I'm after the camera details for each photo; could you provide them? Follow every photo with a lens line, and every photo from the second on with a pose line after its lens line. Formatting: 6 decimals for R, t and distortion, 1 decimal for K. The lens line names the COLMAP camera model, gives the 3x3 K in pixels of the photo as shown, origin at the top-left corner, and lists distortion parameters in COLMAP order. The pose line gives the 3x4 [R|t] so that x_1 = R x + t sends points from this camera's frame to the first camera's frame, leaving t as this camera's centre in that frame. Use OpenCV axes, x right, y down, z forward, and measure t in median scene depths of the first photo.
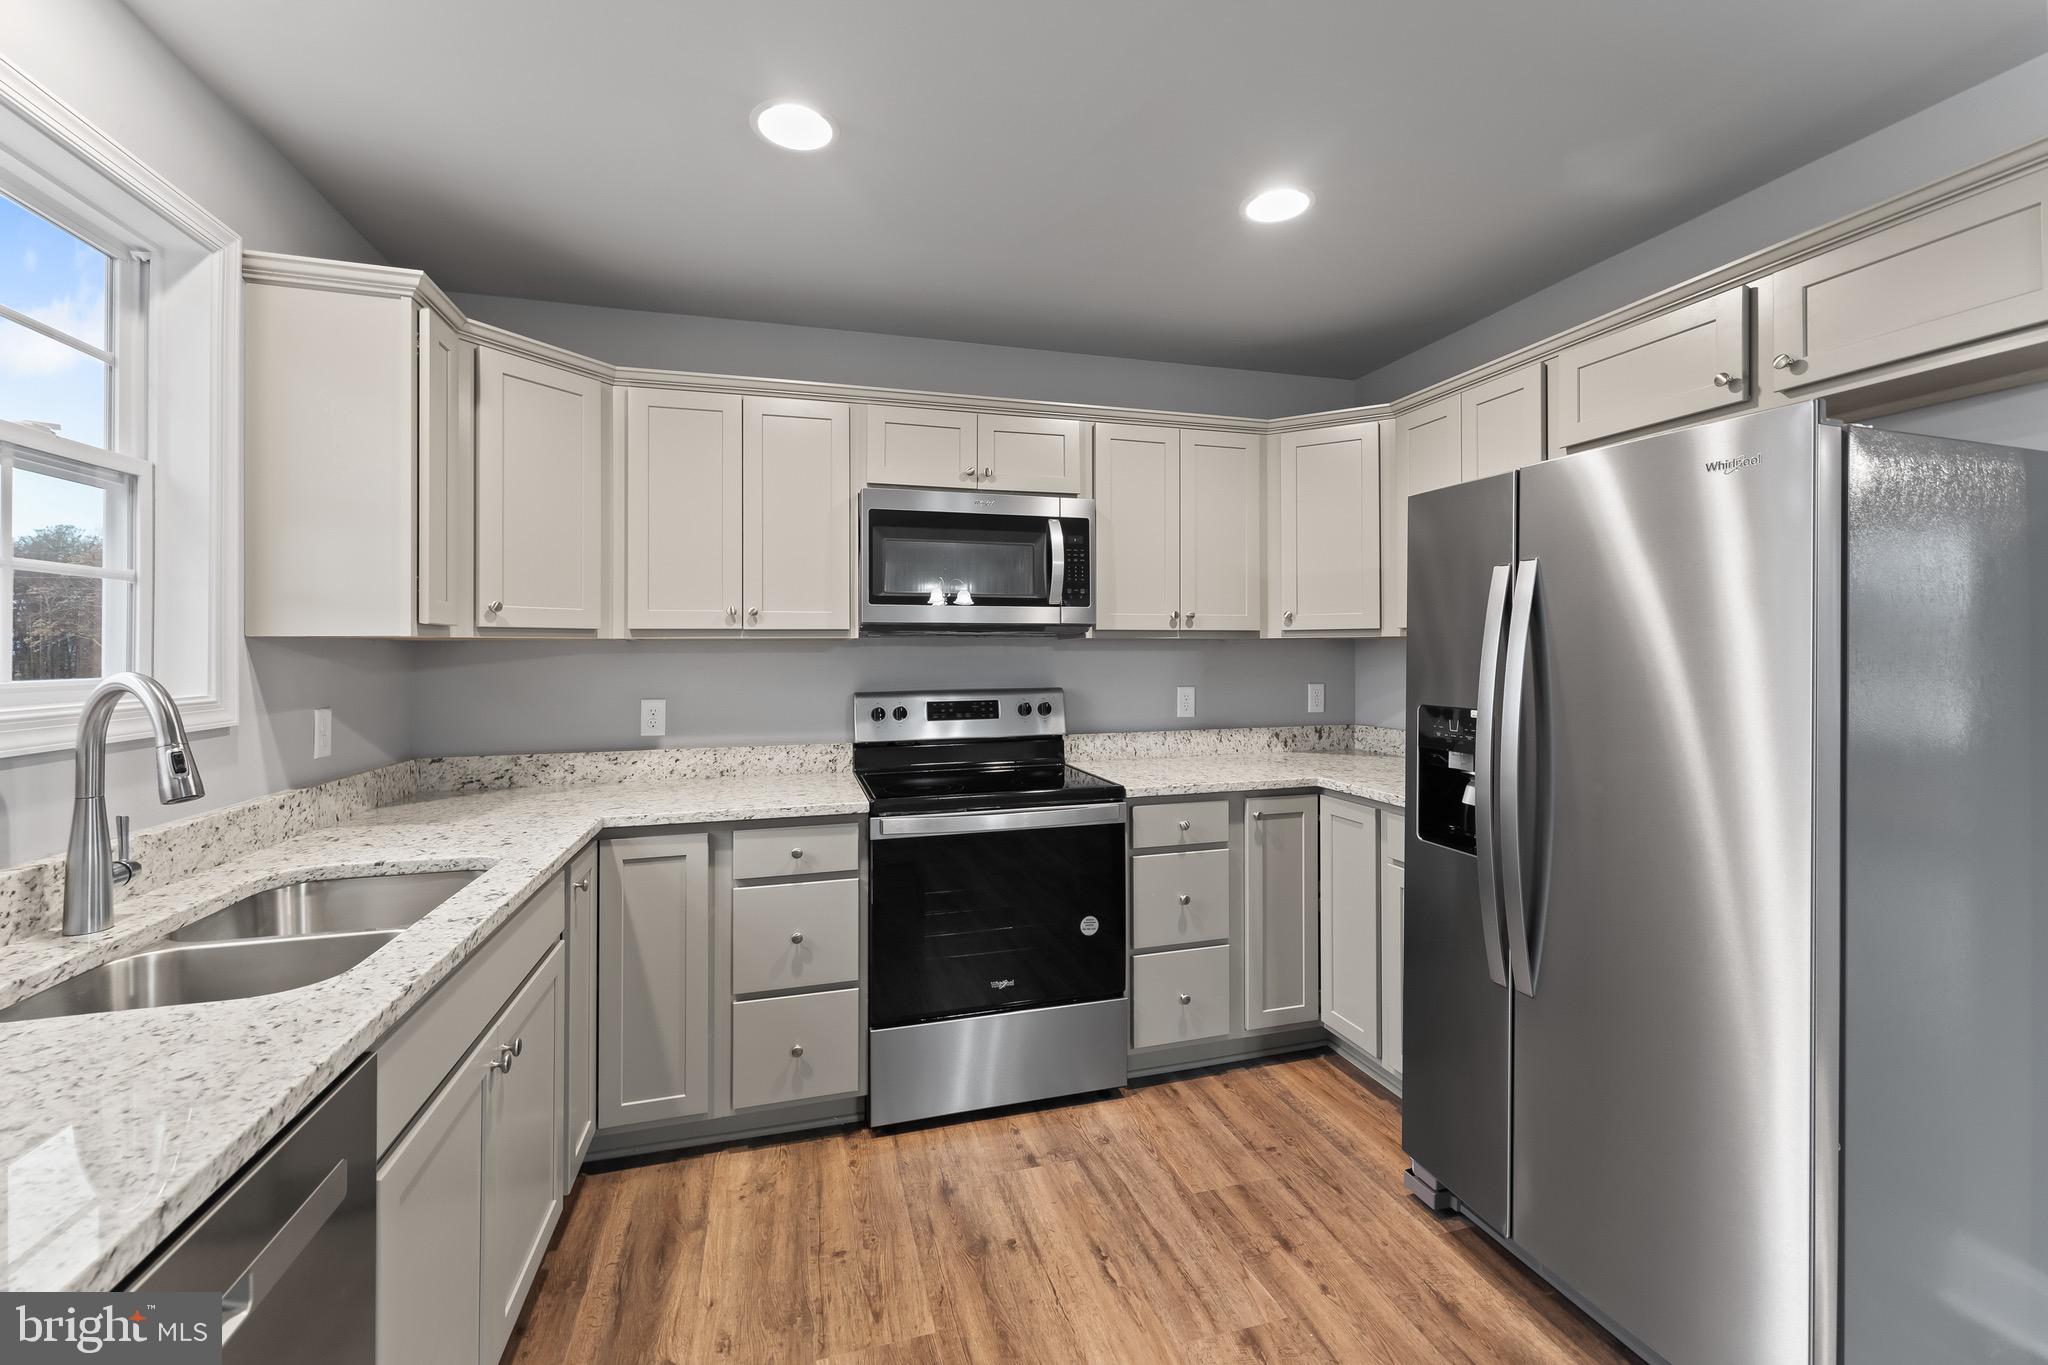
lens RADIAL K [[832.8, 0, 1030.1], [0, 832.8, 647.9], [0, 0, 1]] dist [0.001686, -0.000042]
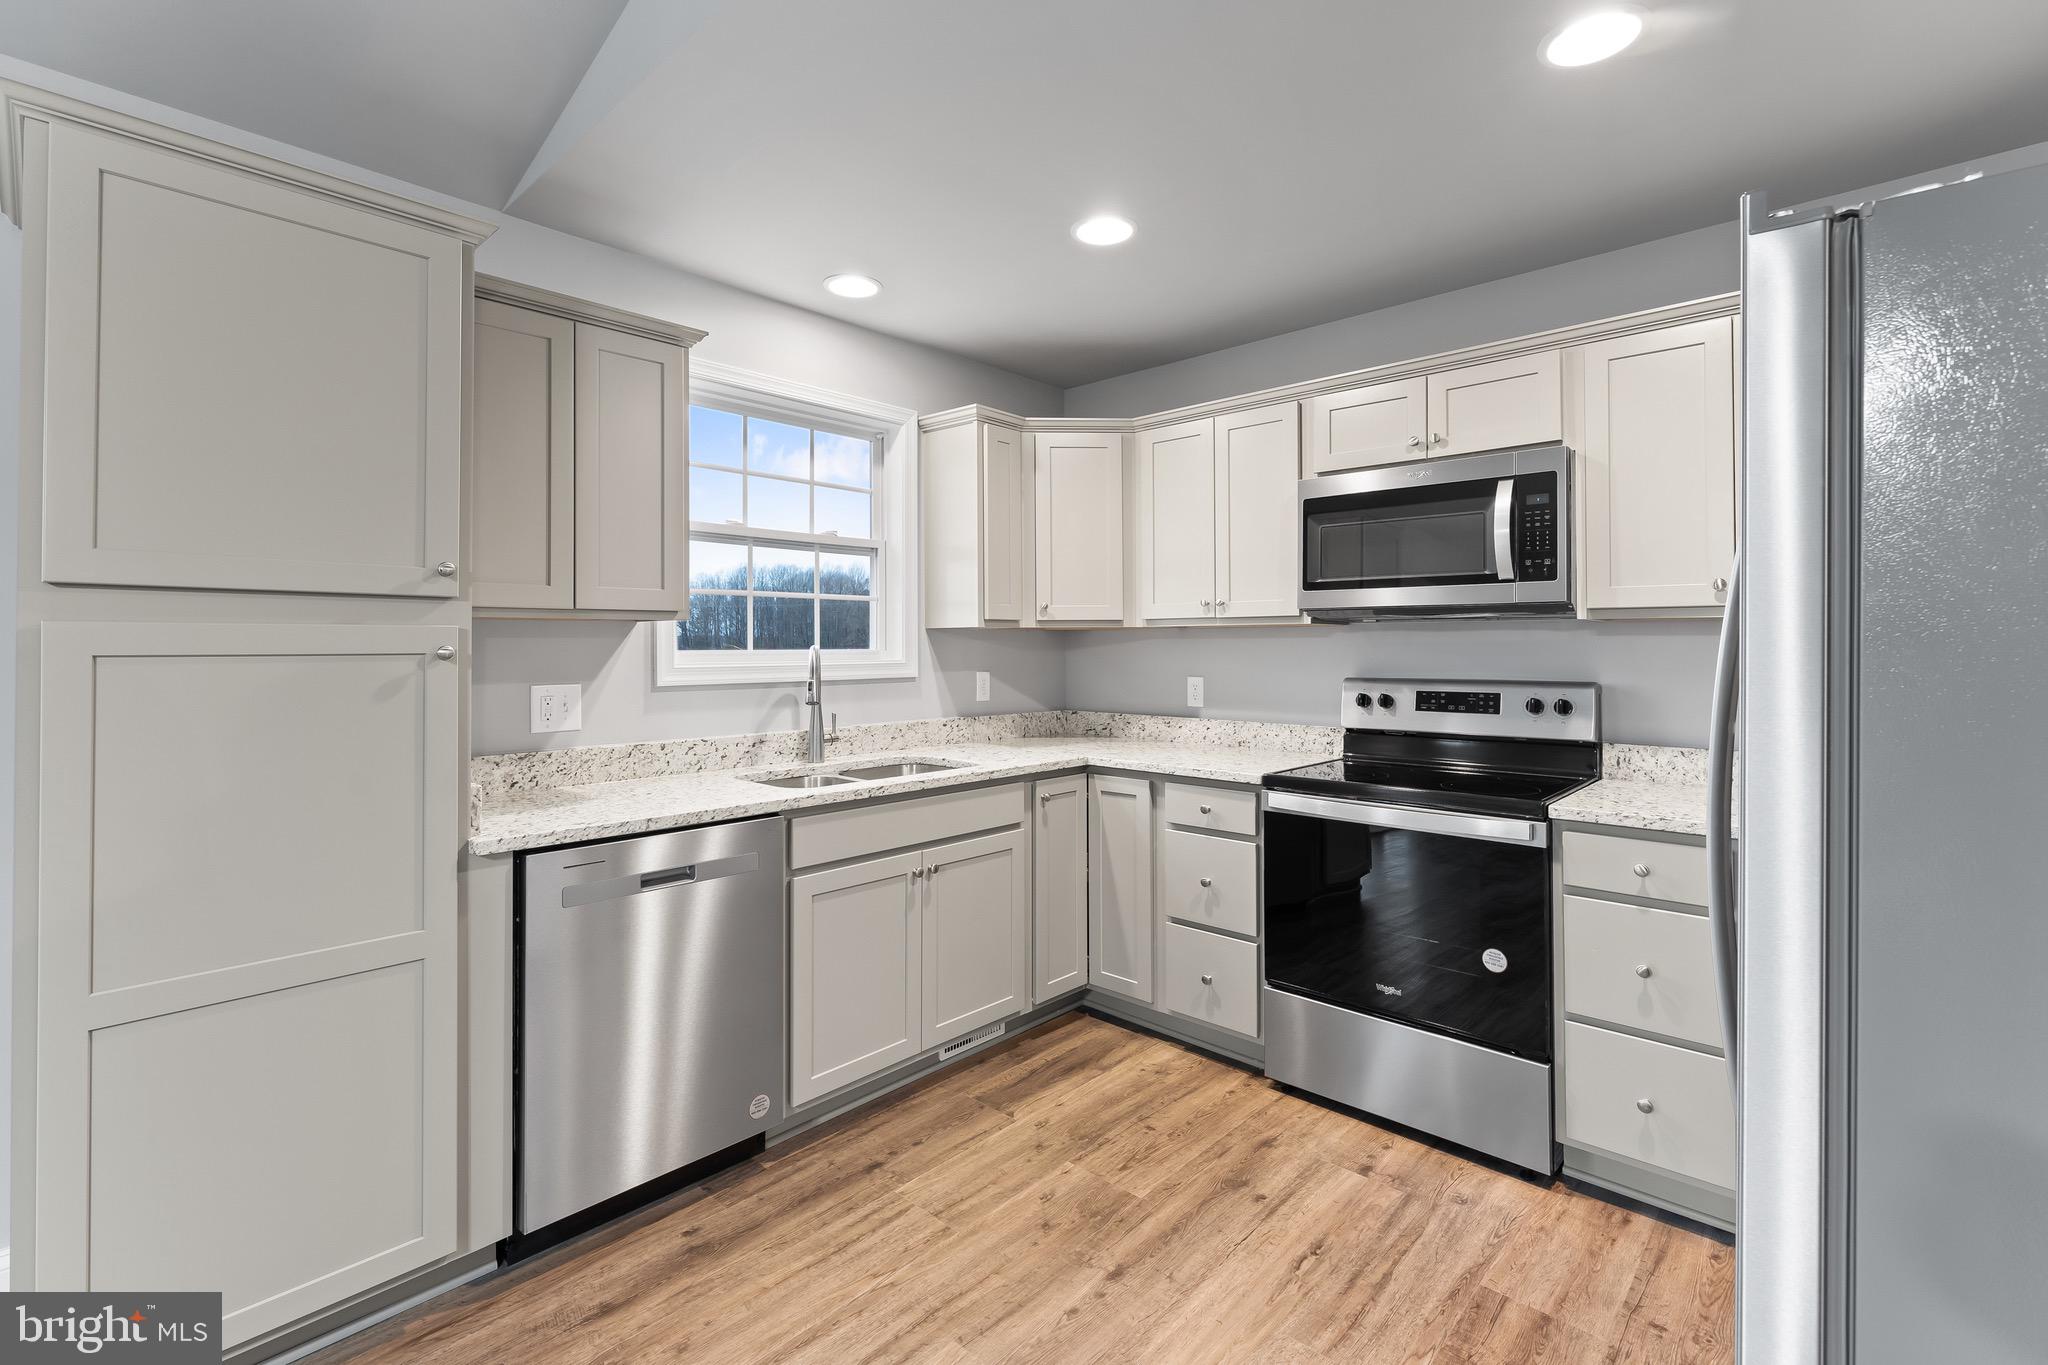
lens RADIAL K [[914.5, 0, 1030.4], [0, 914.5, 637.4], [0, 0, 1]] dist [0.001471, -0.000182]
pose [[0.515196, -0.002002, -0.857070, 0.663825], [0.003837, 0.999993, -0.000029, 0.004370], [0.857064, -0.003273, 0.515200, 0.126875]]
